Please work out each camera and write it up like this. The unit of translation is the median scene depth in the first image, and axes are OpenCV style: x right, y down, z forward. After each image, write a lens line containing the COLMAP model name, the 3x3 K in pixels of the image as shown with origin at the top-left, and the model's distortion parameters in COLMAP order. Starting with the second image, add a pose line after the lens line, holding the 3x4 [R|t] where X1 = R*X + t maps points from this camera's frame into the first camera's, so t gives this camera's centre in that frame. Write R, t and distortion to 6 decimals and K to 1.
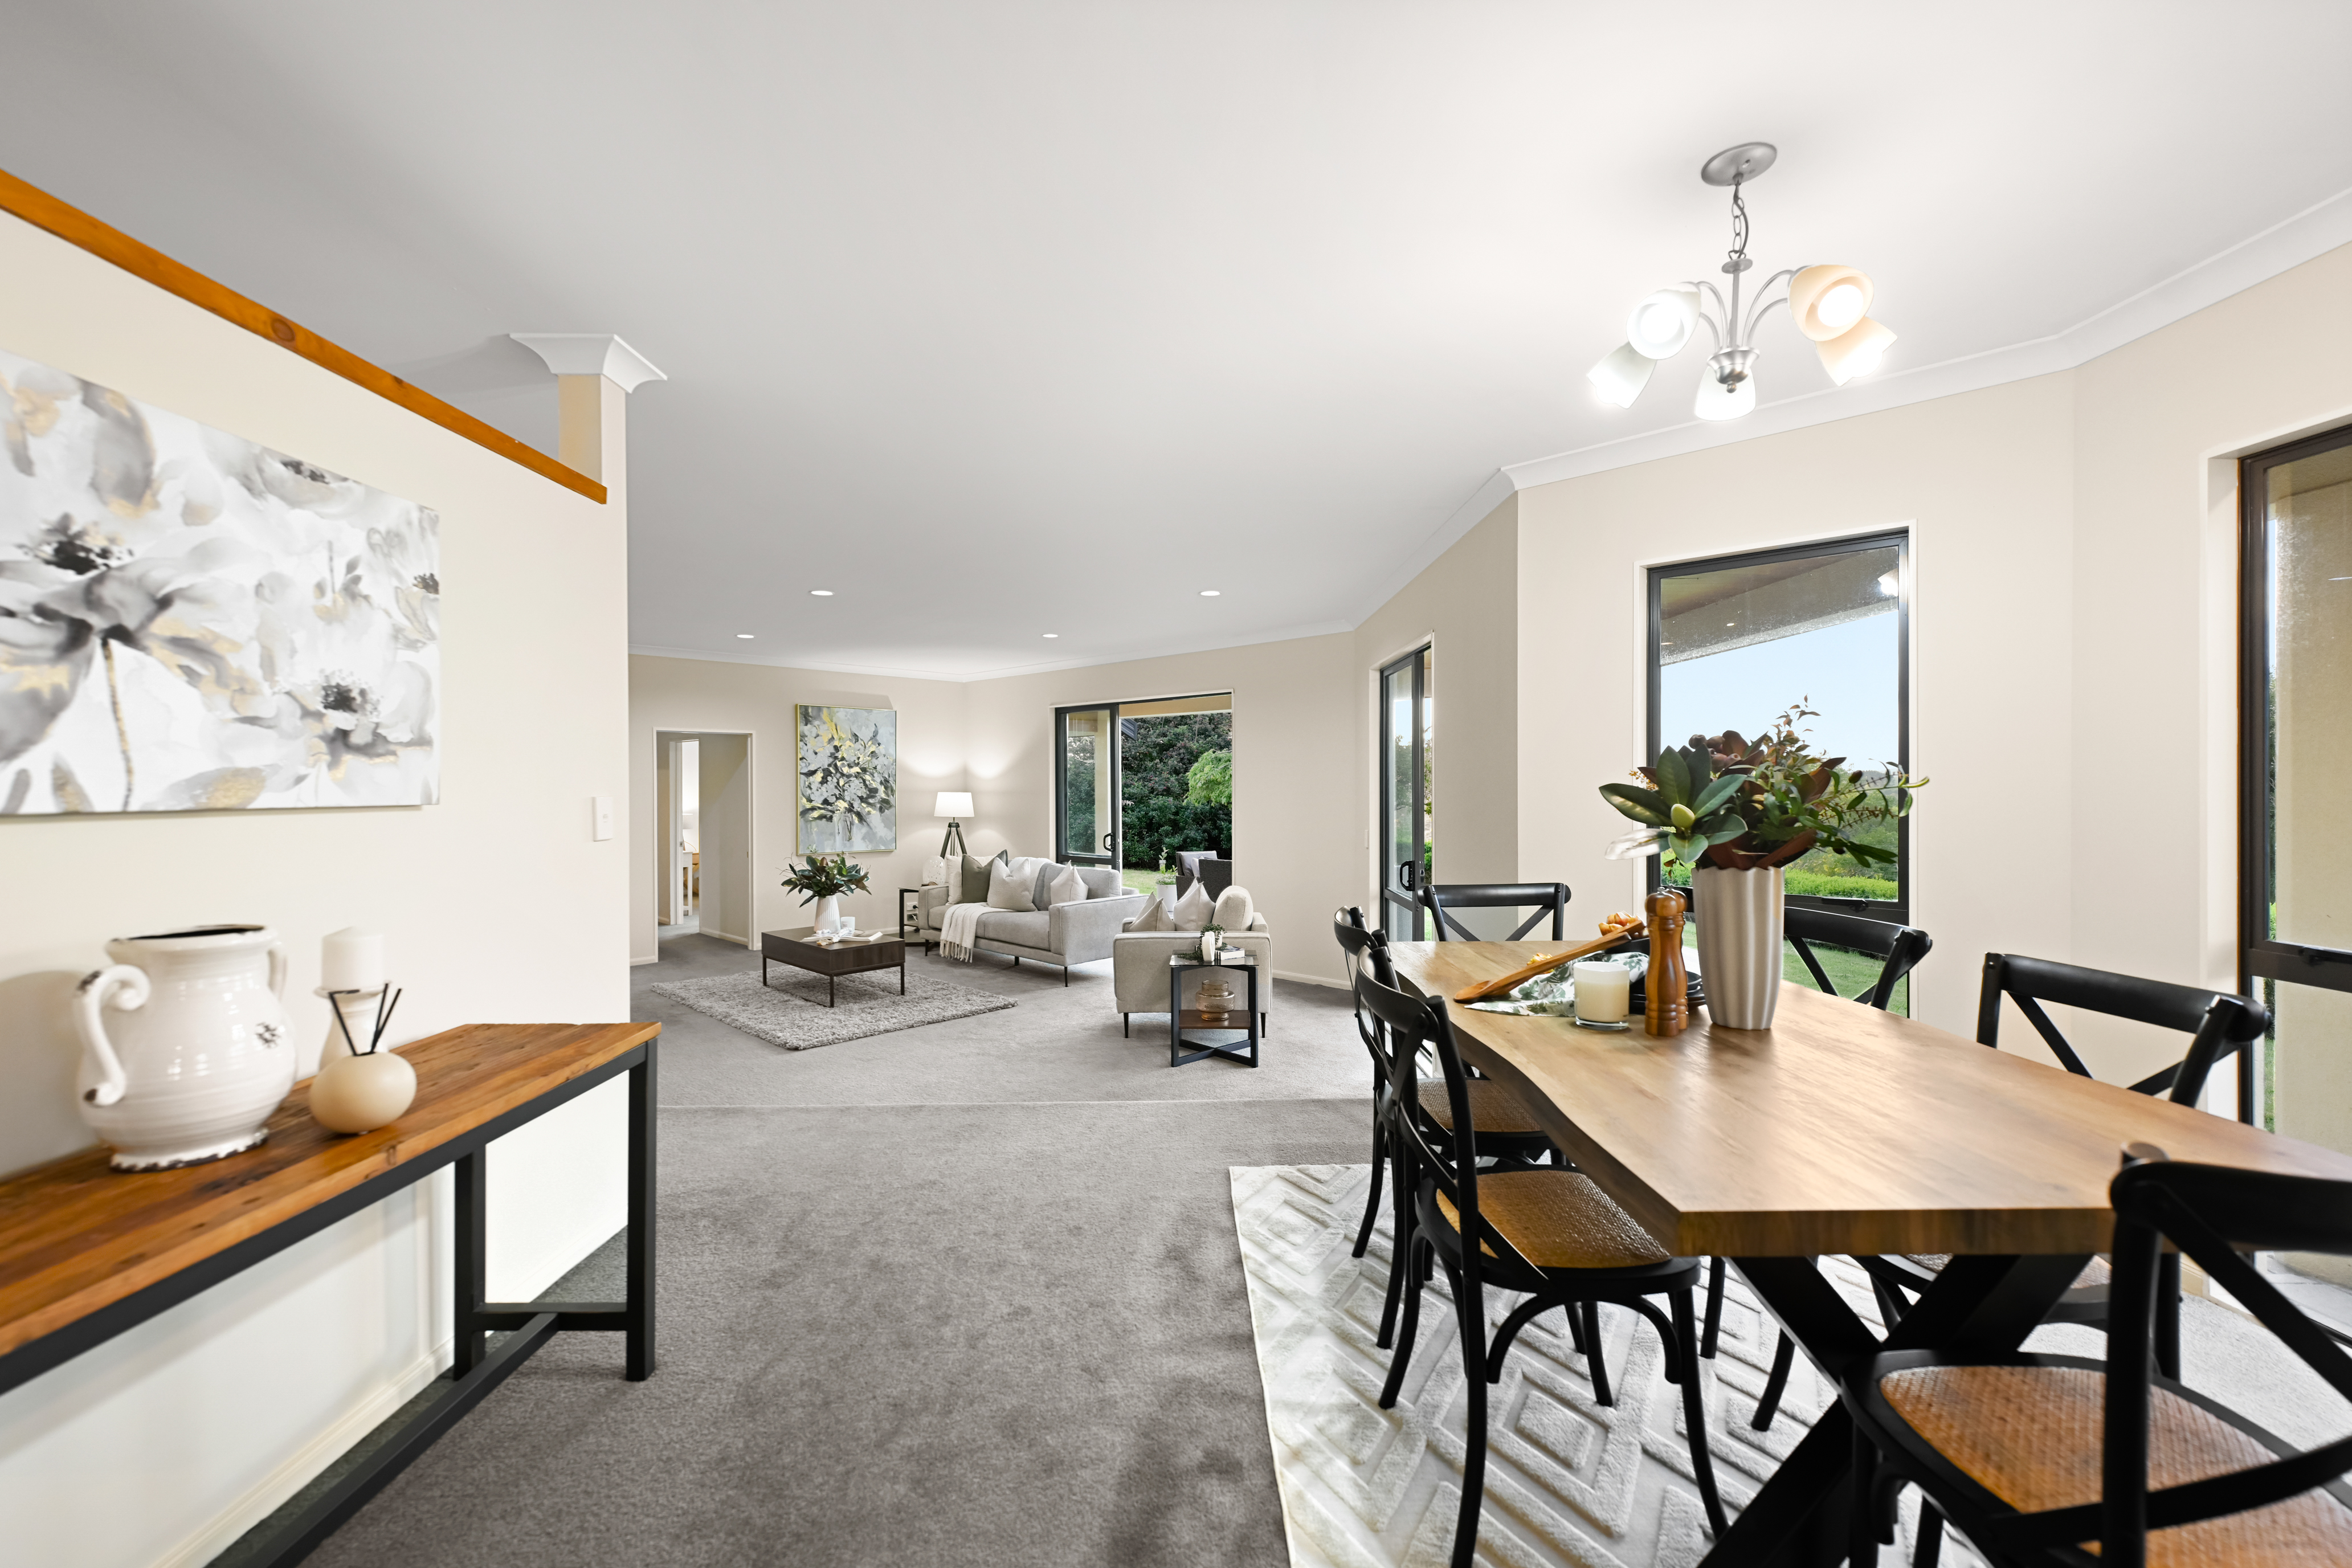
lens RADIAL K [[973.3, 0, 1183.3], [0, 973.3, 786.6], [0, 0, 1]] dist [0.000381, 0.000460]
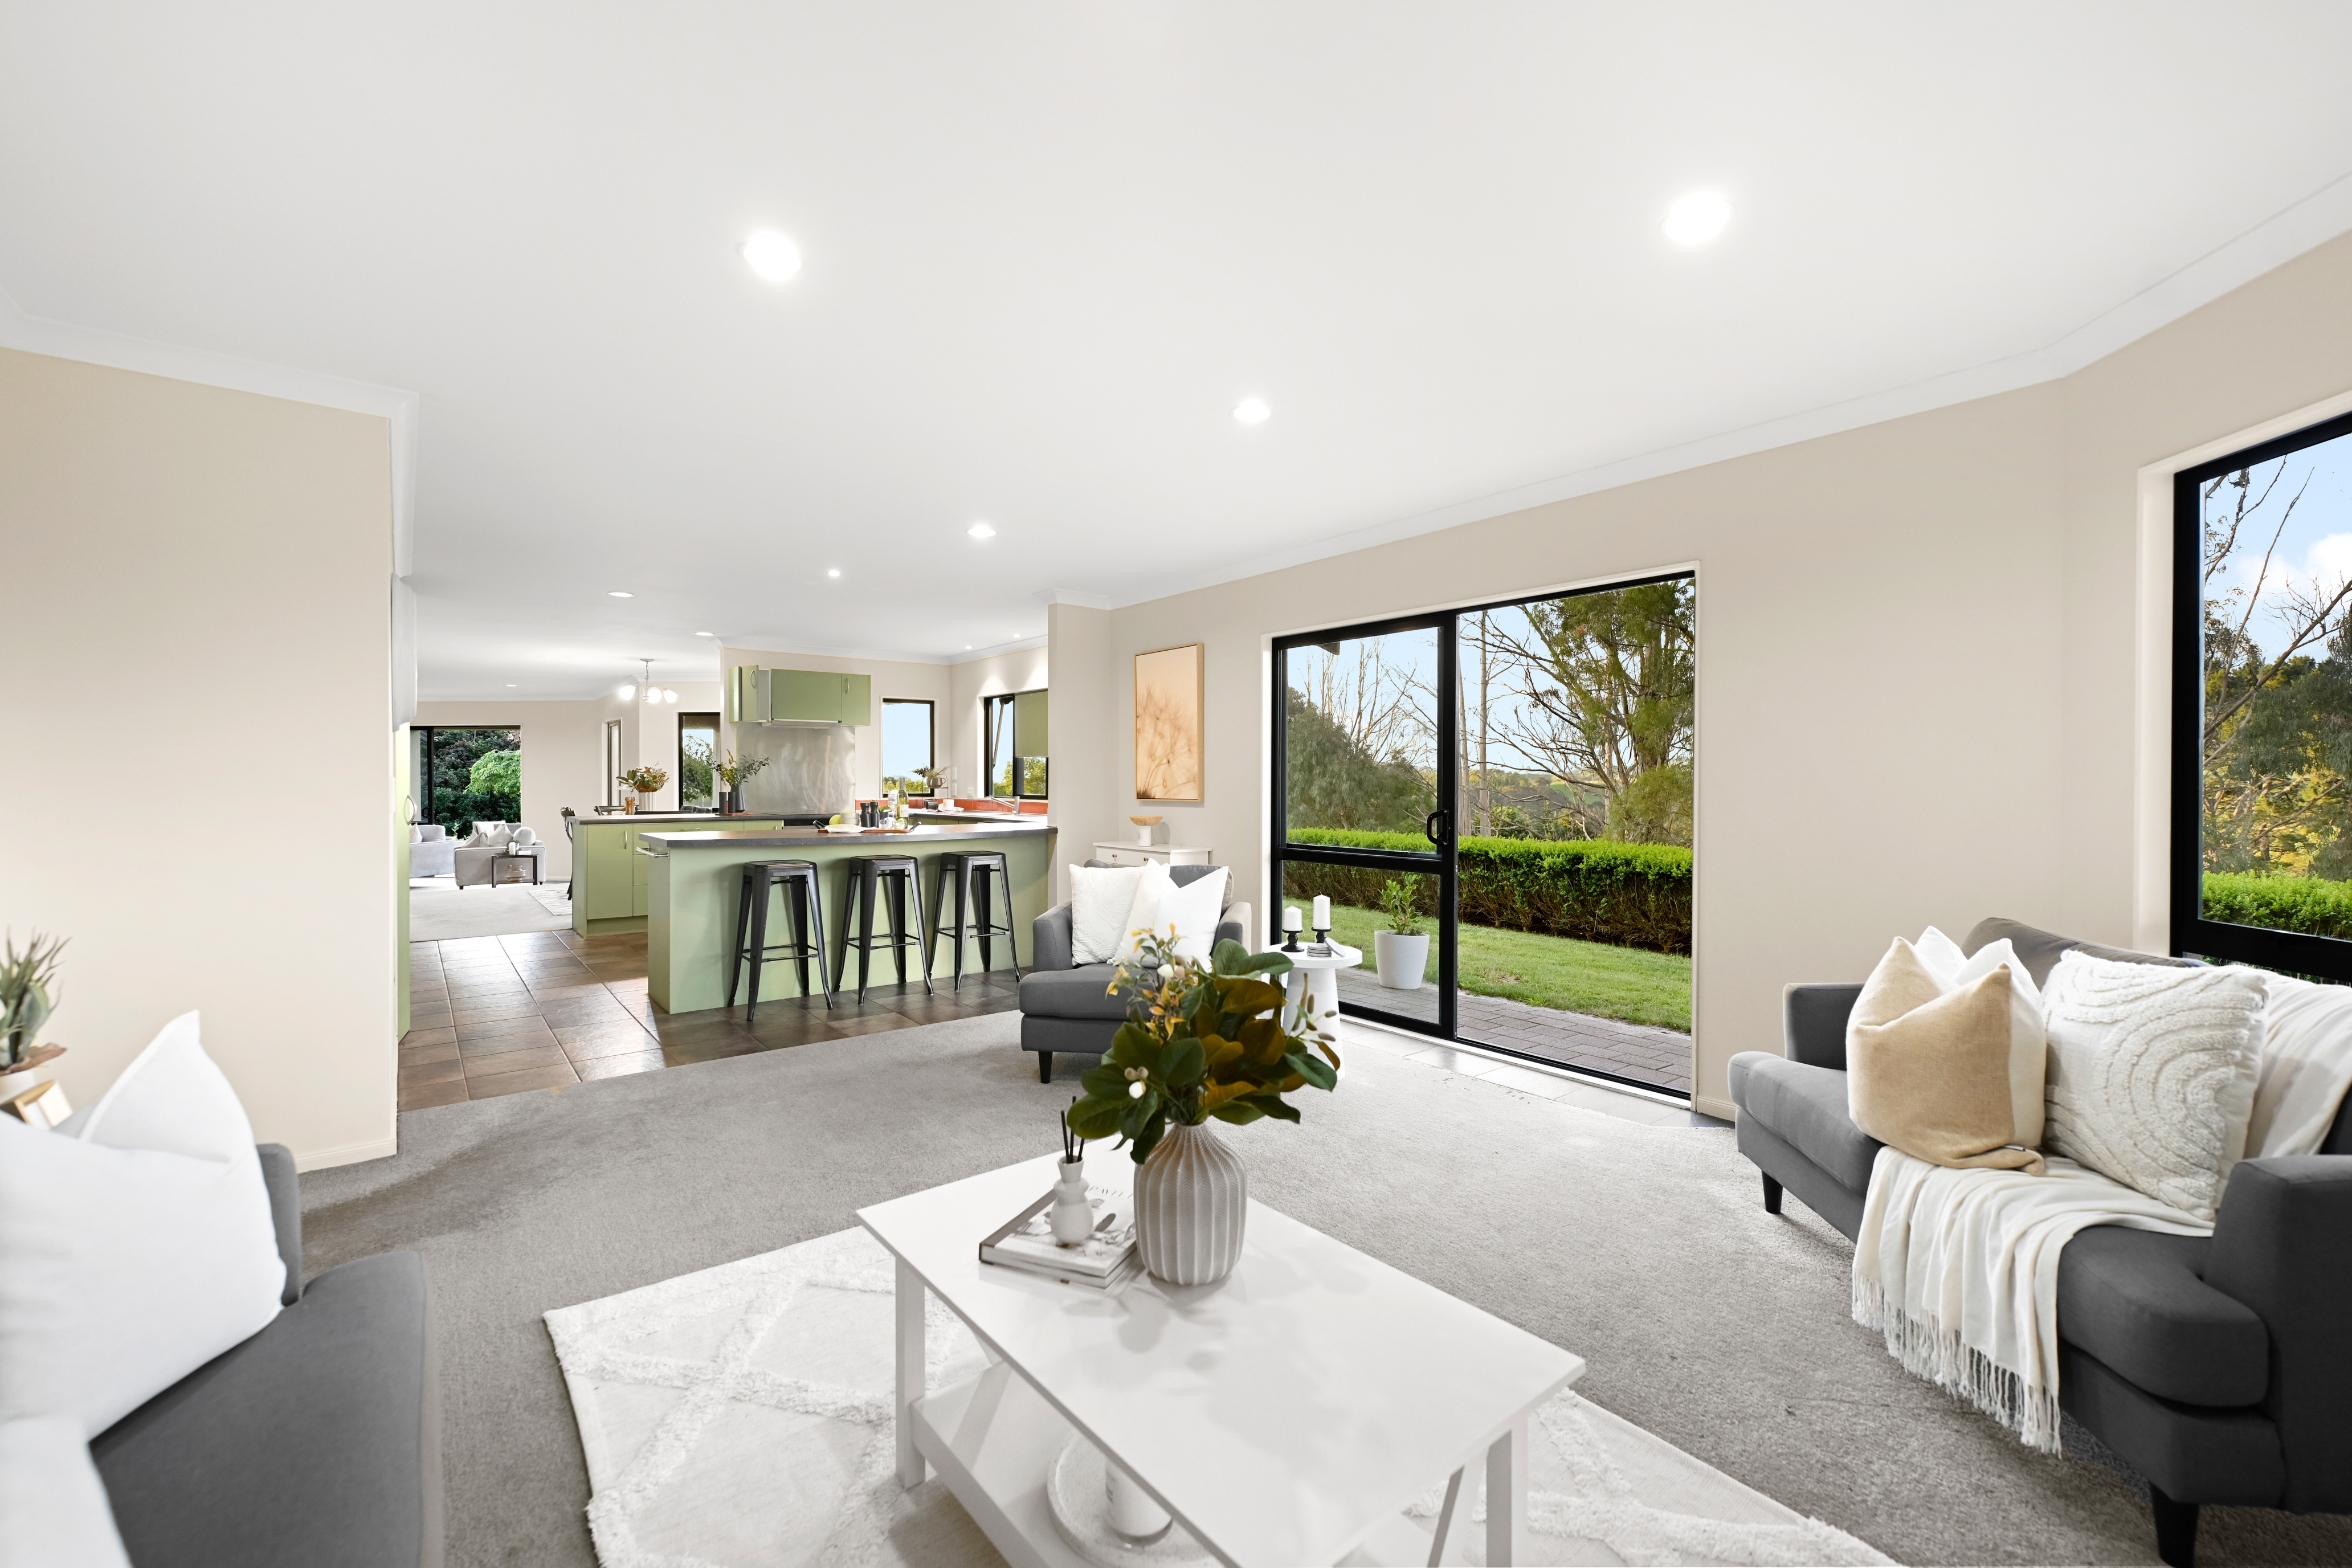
lens RADIAL K [[973.3, 0, 1191.5], [0, 973.3, 784.3], [0, 0, 1]] dist [0.000381, 0.000460]
pose [[0.784622, 0.004407, 0.619959, -0.077074], [-0.005333, 0.999986, -0.000359, 0.004344], [-0.619952, -0.003024, 0.784634, -0.976354]]
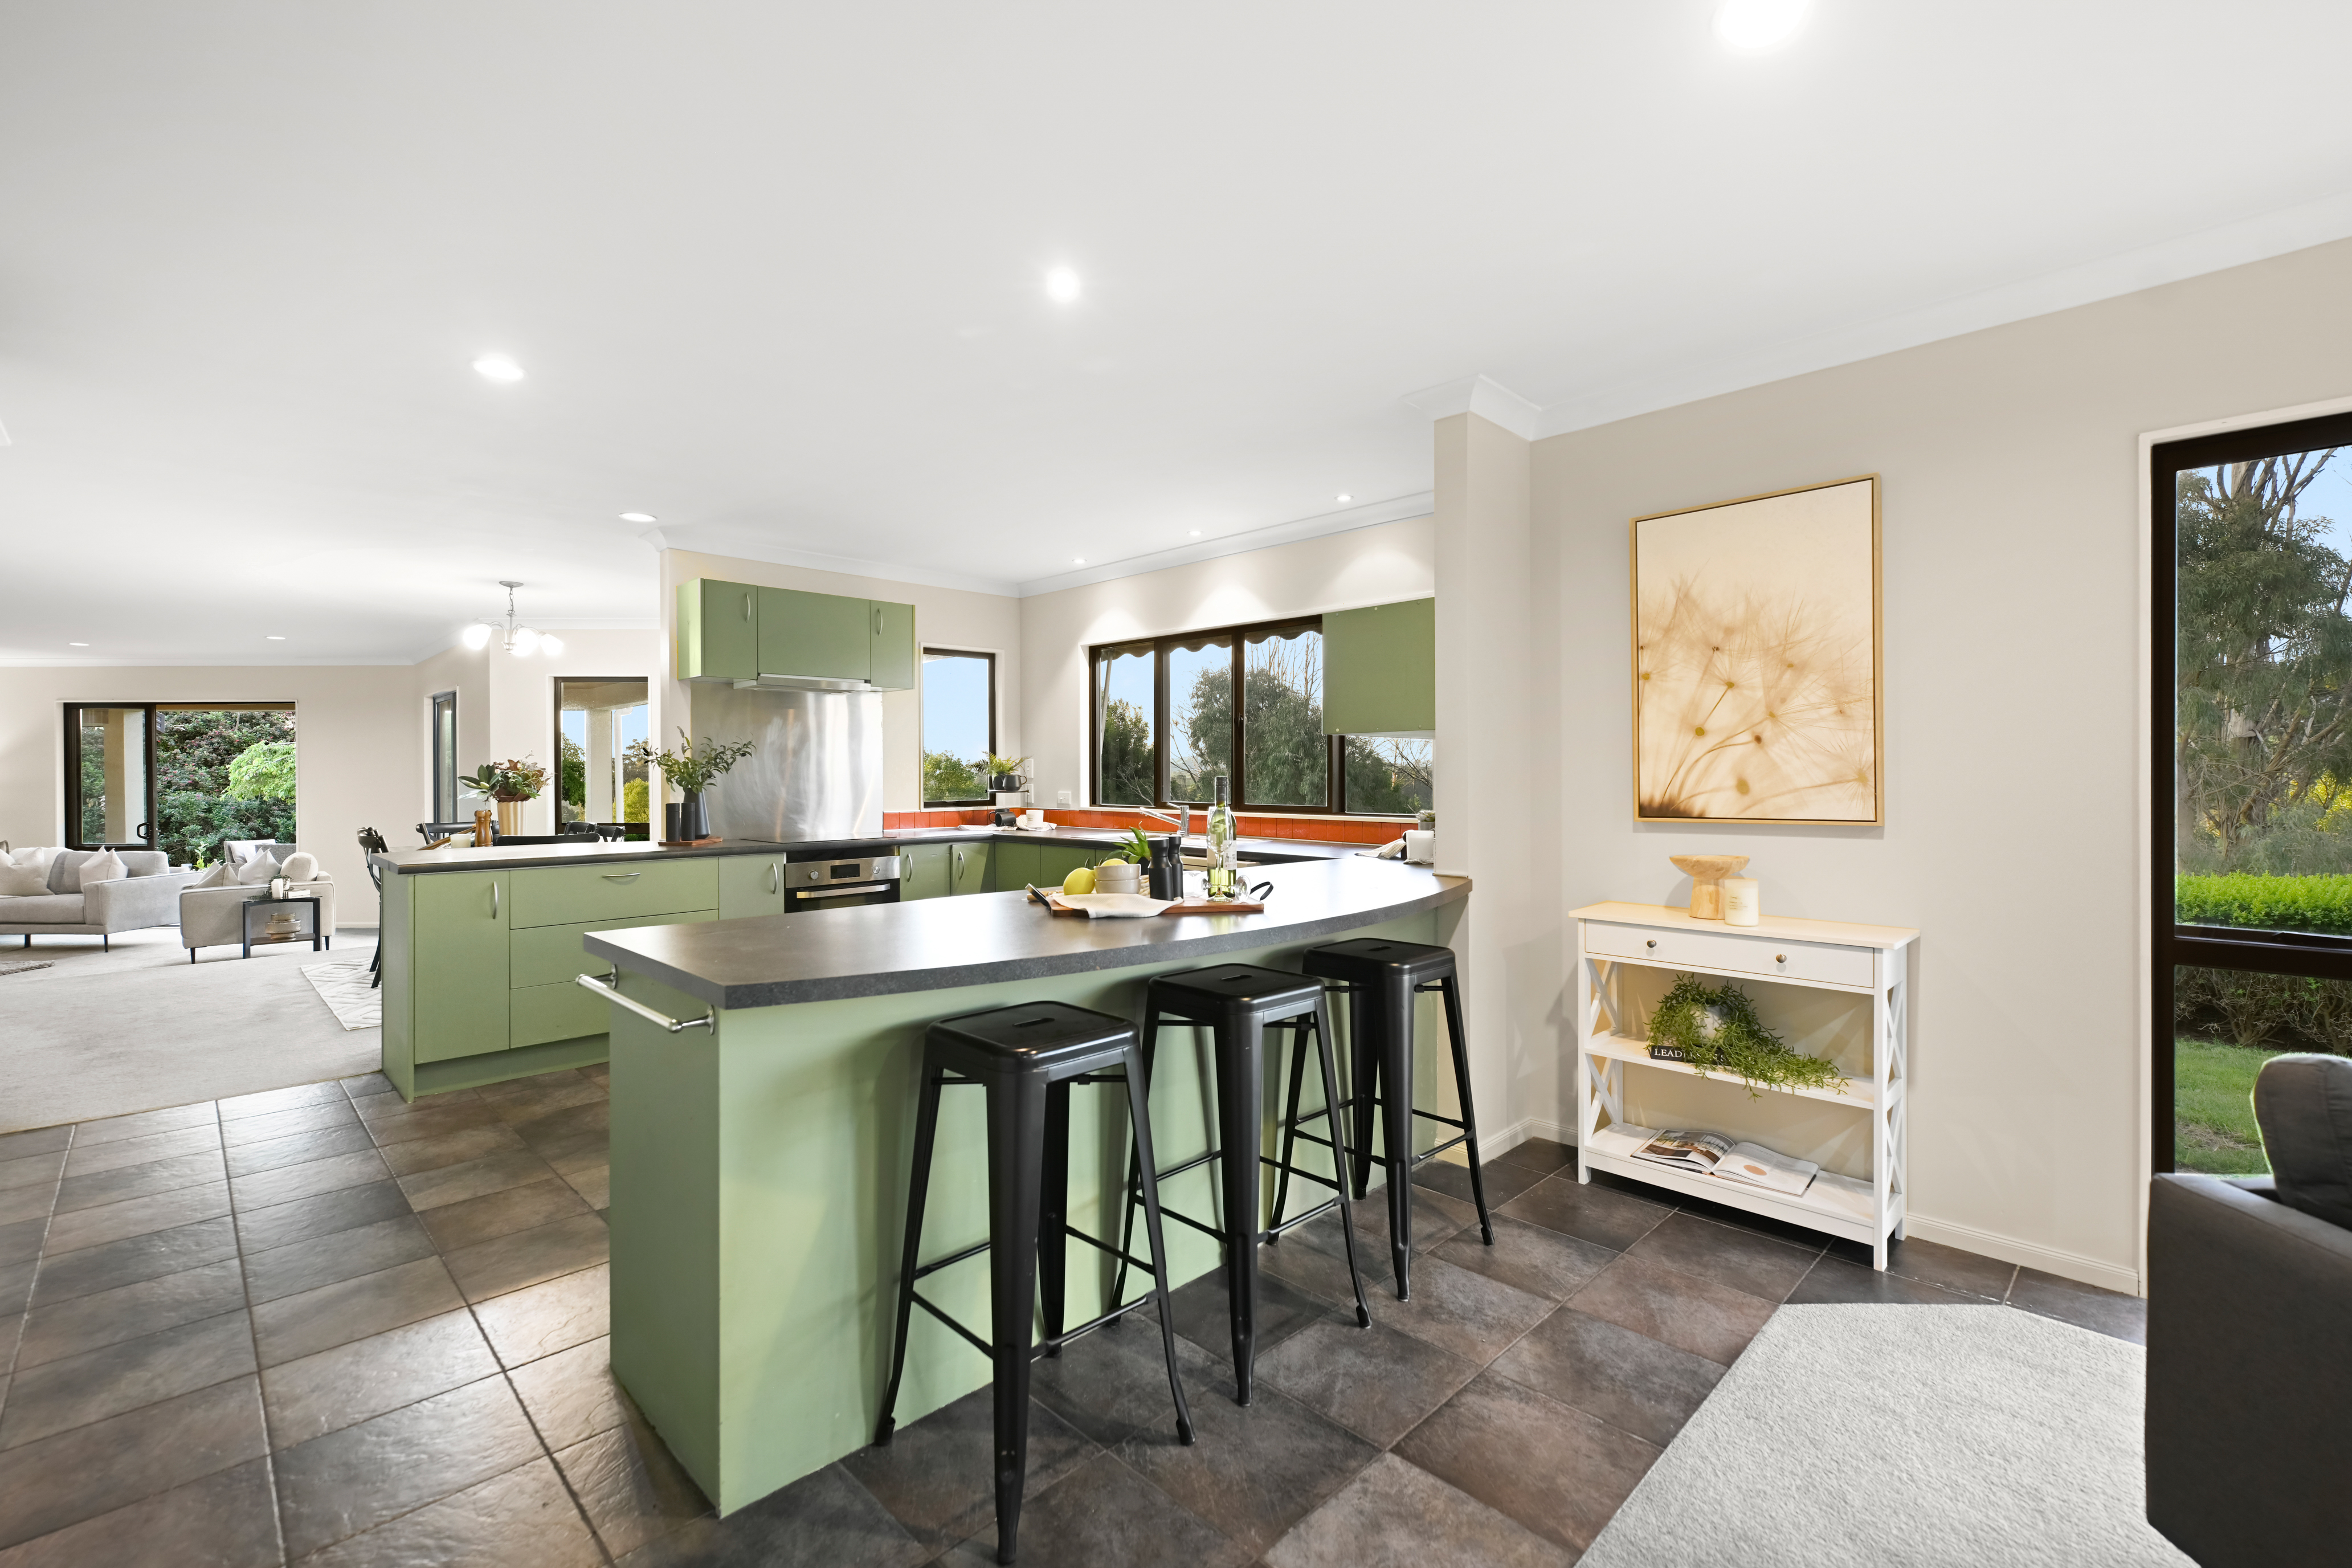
lens RADIAL K [[973.3, 0, 1161.4], [0, 973.3, 783.9], [0, 0, 1]] dist [0.000381, 0.000460]
pose [[0.709270, -0.004468, 0.704923, -0.034660], [0.001563, 0.999987, 0.004766, 0.001391], [-0.704935, -0.002278, 0.709268, -0.539190]]
